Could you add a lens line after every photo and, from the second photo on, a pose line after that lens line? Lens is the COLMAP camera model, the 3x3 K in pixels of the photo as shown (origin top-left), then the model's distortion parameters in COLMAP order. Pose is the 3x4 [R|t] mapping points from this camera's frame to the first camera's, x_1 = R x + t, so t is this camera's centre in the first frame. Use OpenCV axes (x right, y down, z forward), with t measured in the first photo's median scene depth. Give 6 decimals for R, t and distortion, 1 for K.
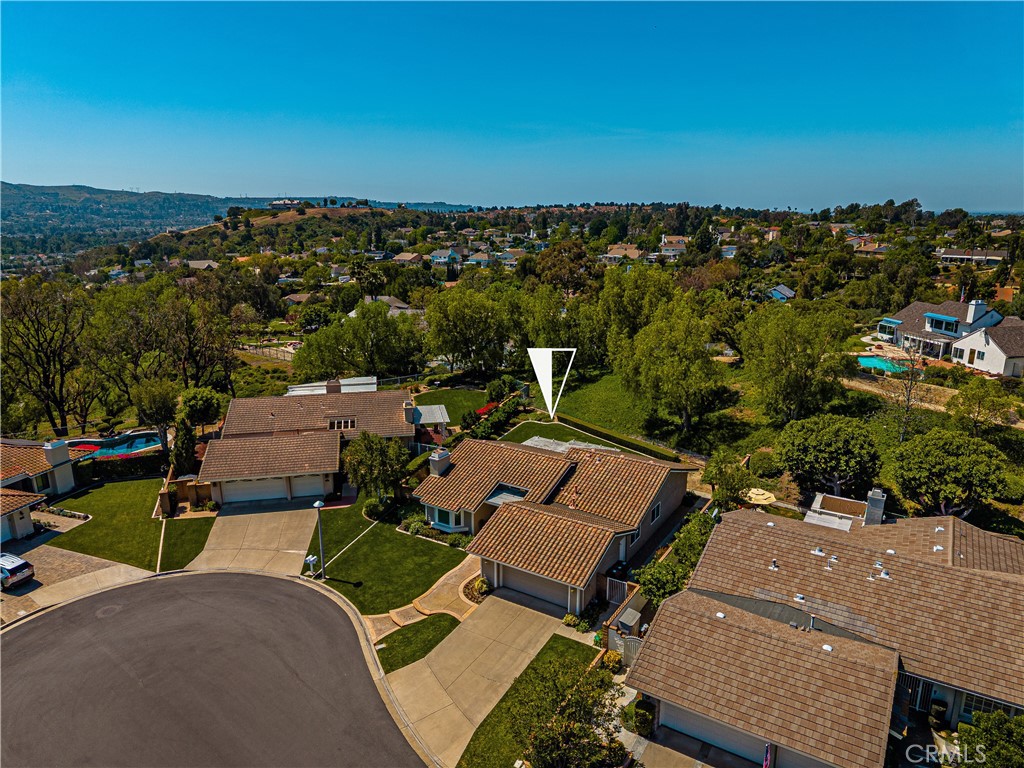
lens RADIAL K [[684.9, 0, 507.1], [0, 684.9, 380.1], [0, 0, 1]] dist [0.055030, -0.064766]
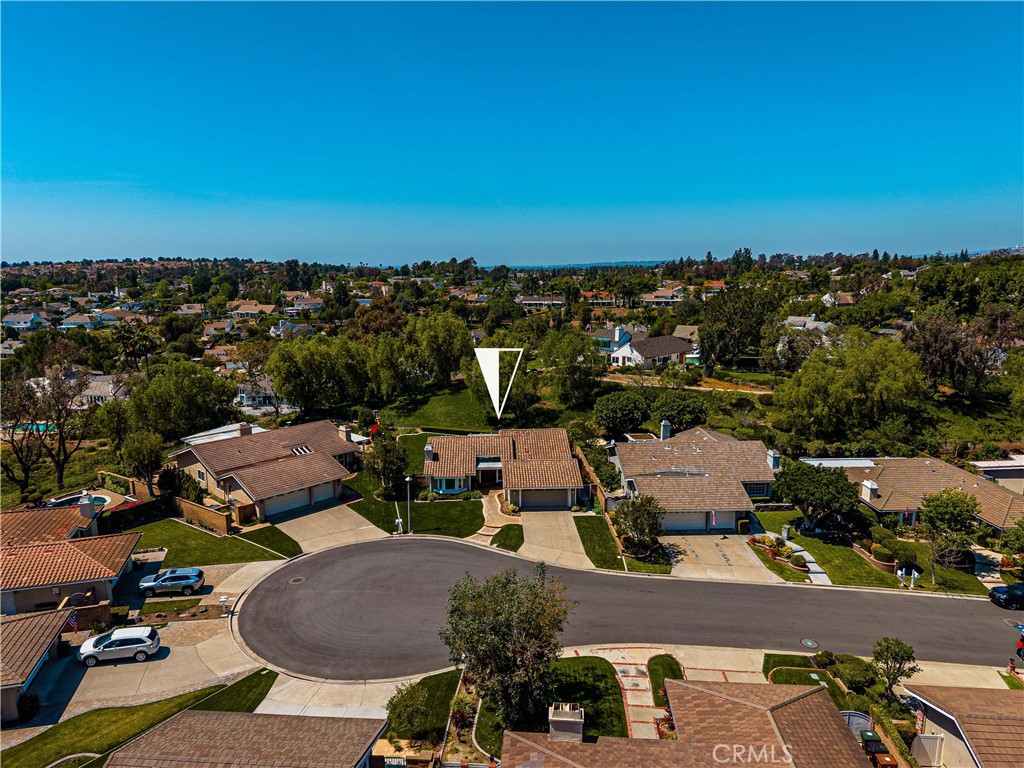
lens RADIAL K [[684.9, 0, 510.1], [0, 684.9, 382.6], [0, 0, 1]] dist [0.055030, -0.064766]
pose [[0.820931, -0.102233, 0.561801, -0.726608], [0.142412, 0.989410, -0.028053, 0.038023], [-0.552983, 0.103037, 0.826797, -0.288325]]
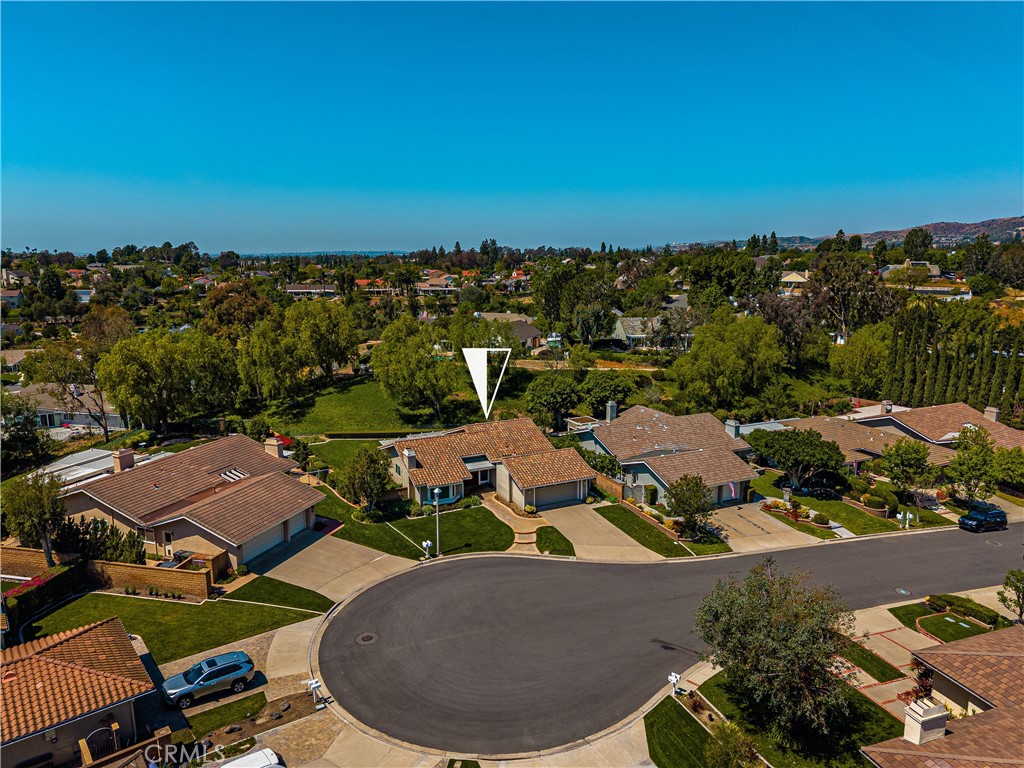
lens RADIAL K [[684.9, 0, 529.5], [0, 684.9, 370.5], [0, 0, 1]] dist [0.055030, -0.064766]
pose [[0.512679, -0.142035, 0.846750, -0.974119], [0.201199, 0.978635, 0.042339, -0.043055], [-0.834673, 0.148659, 0.530303, 0.140650]]
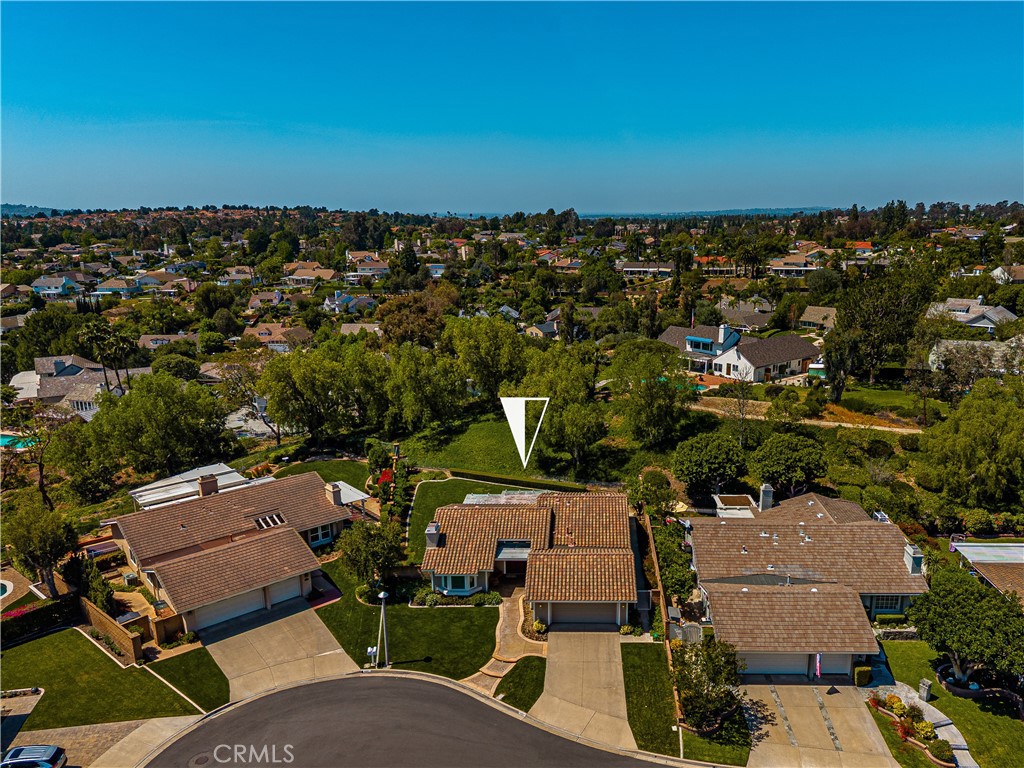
lens RADIAL K [[776.6, 0, 577.5], [0, 776.6, 407.7], [0, 0, 1]] dist [0.030232, -0.018663]
pose [[0.852137, -0.130958, 0.506667, -0.471562], [0.128469, 0.990904, 0.040051, -0.088789], [-0.507304, 0.030962, 0.861211, -0.139710]]
